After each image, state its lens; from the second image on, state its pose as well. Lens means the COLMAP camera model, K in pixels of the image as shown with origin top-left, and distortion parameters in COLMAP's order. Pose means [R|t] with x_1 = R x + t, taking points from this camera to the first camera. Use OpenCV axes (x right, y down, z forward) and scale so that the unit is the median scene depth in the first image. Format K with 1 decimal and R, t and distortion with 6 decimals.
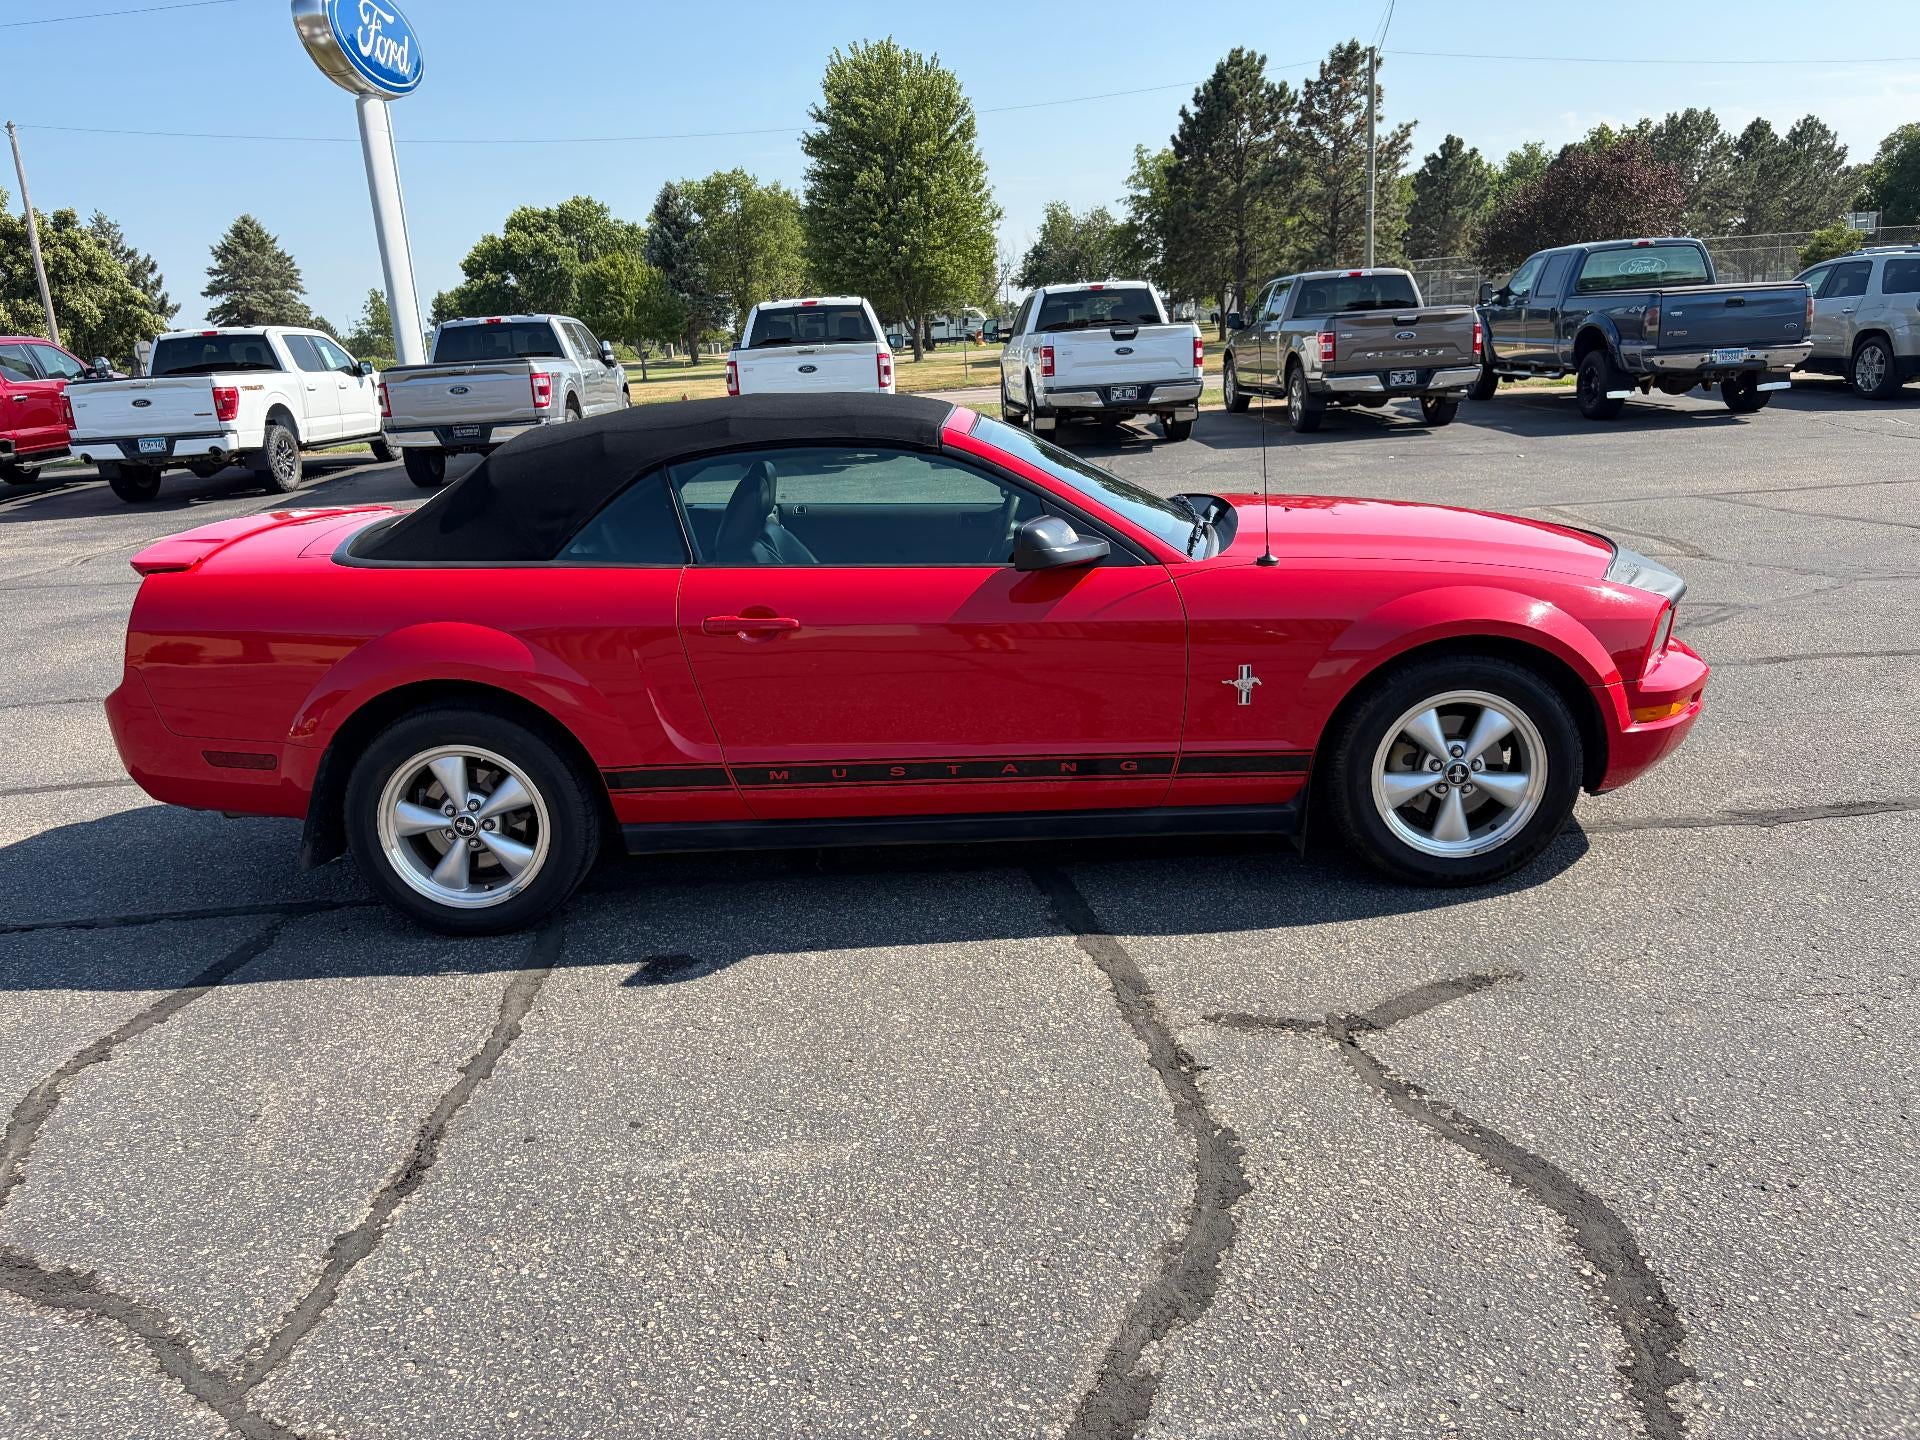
lens RADIAL K [[1426.0, 0, 960.0], [0, 1426.0, 720.0], [0, 0, 1]] dist [0.035282, -0.023577]
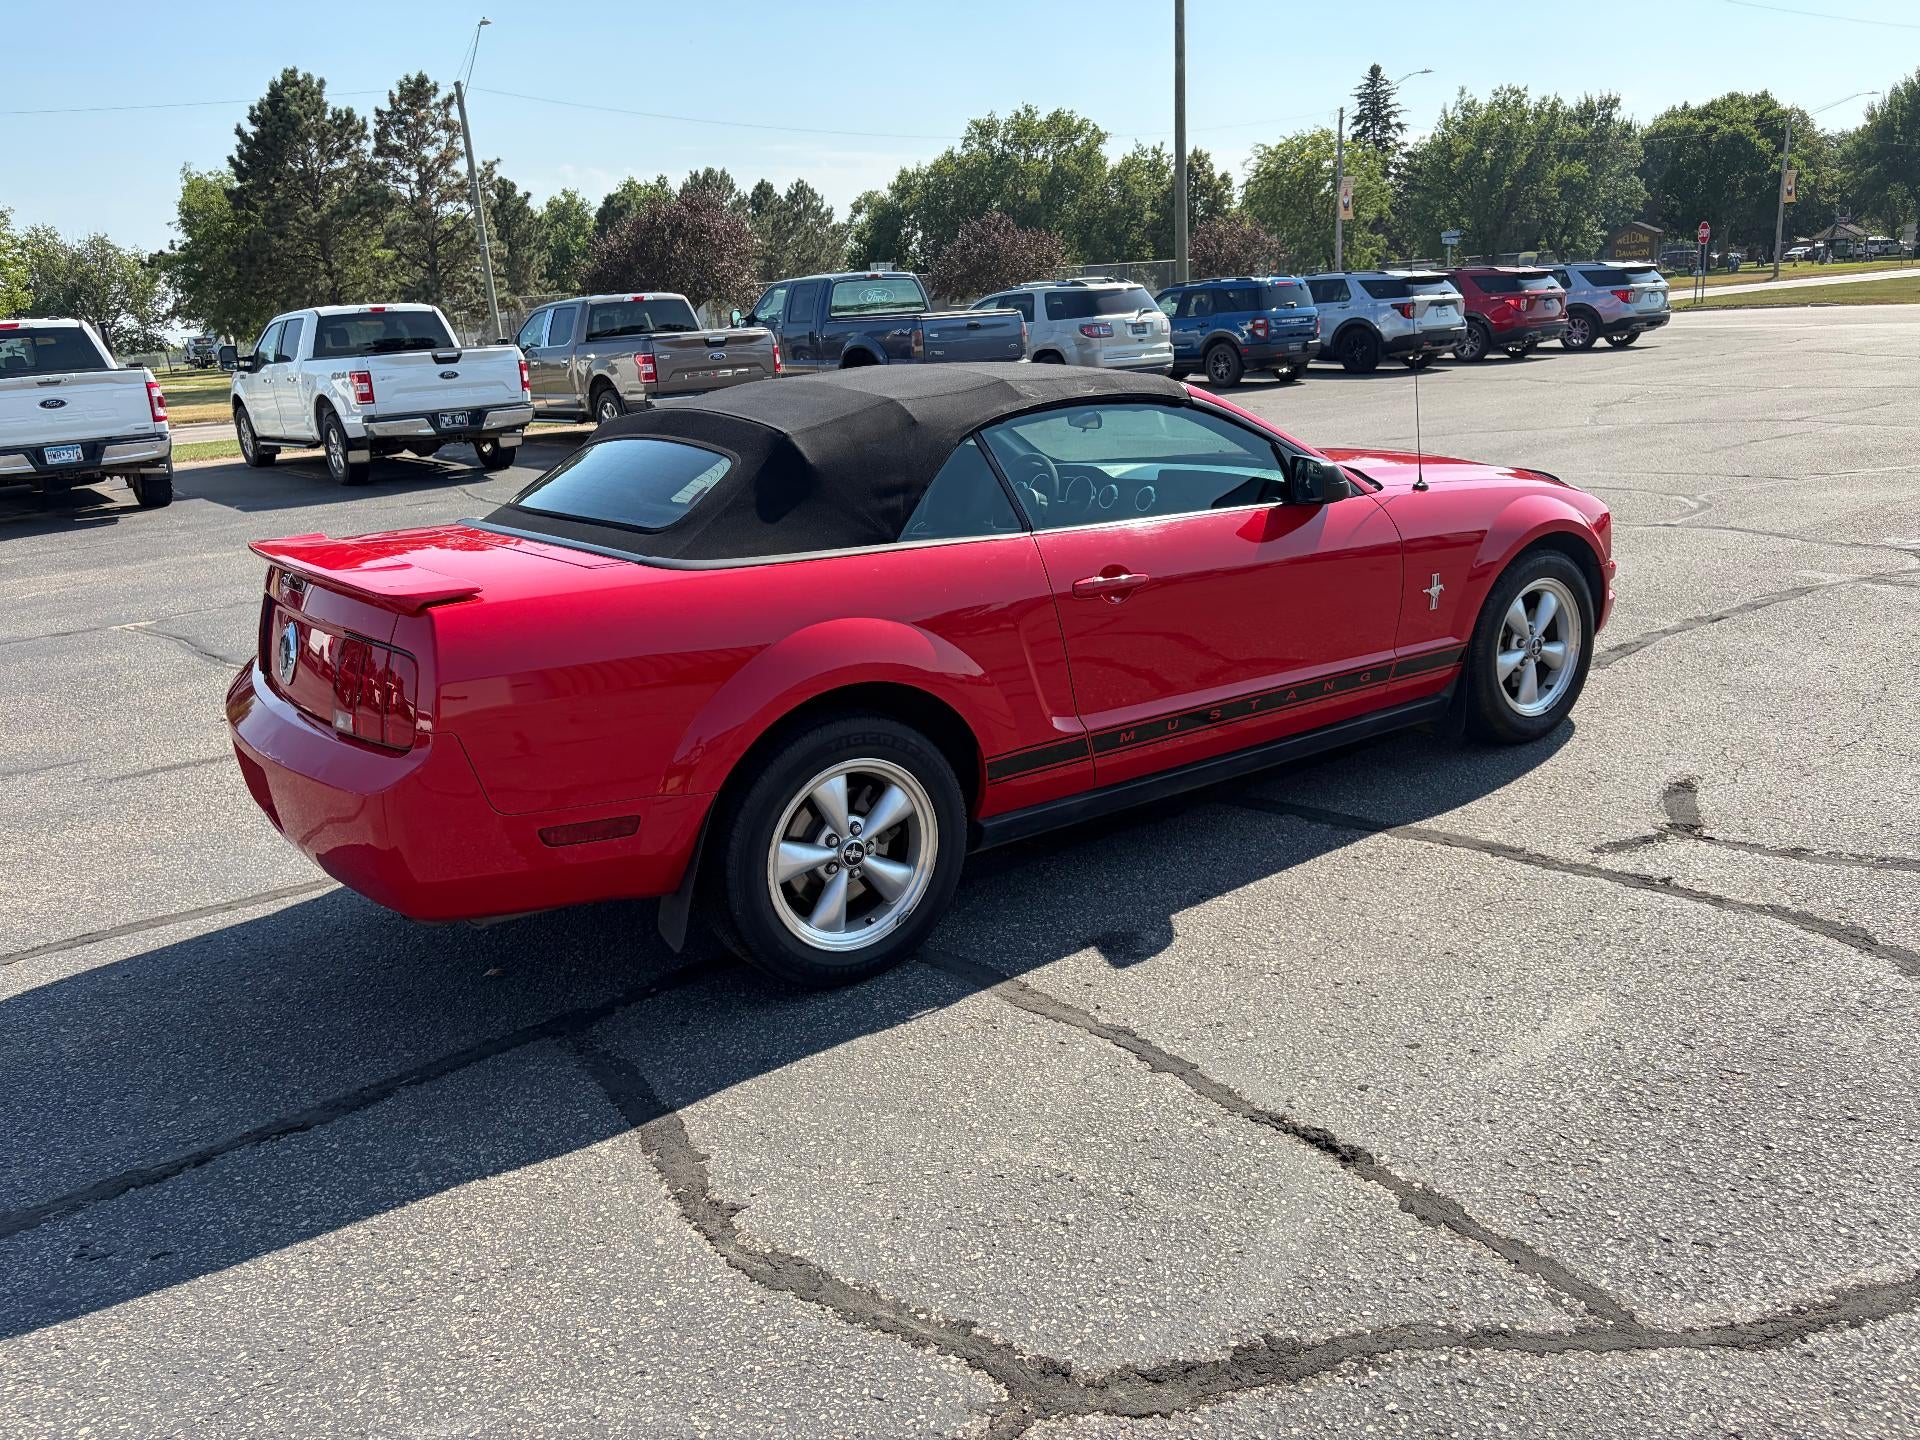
lens RADIAL K [[1426.0, 0, 960.0], [0, 1426.0, 720.0], [0, 0, 1]] dist [0.035282, -0.023577]
pose [[0.816331, -0.154719, 0.556477, -0.166502], [0.168930, 0.985282, 0.026126, -0.003842], [-0.552328, 0.072678, 0.830452, 0.053197]]
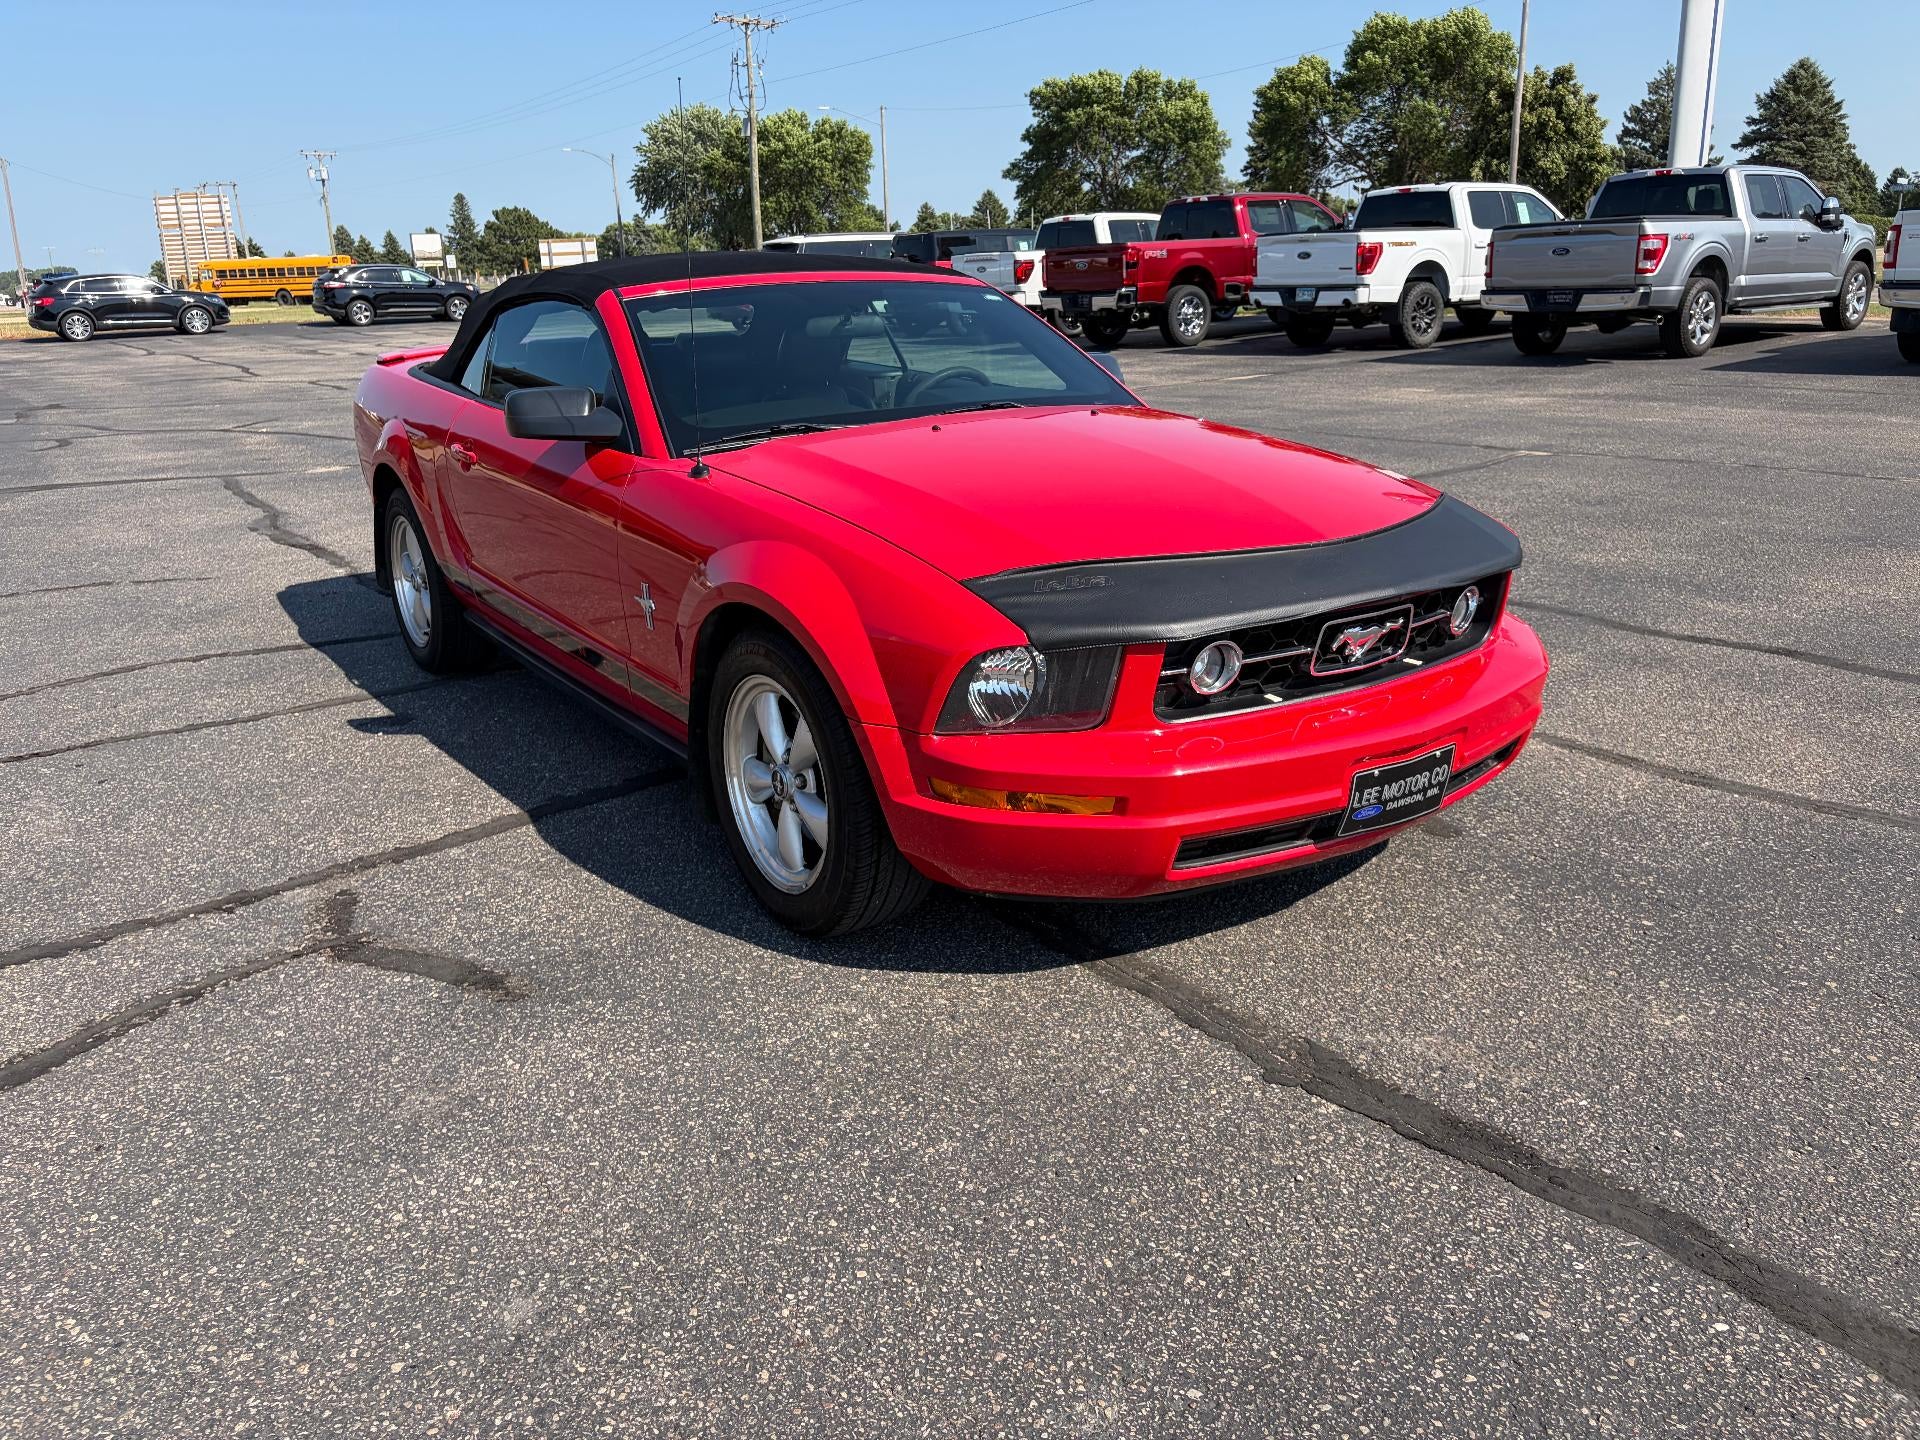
lens RADIAL K [[1424.4, 0, 978.7], [0, 1424.4, 714.7], [0, 0, 1]] dist [0.027378, -0.004729]
pose [[0.586944, 0.281610, -0.759073, 0.214880], [-0.213003, 0.958241, 0.190797, -0.036764], [0.781106, 0.049698, 0.622418, 0.130575]]
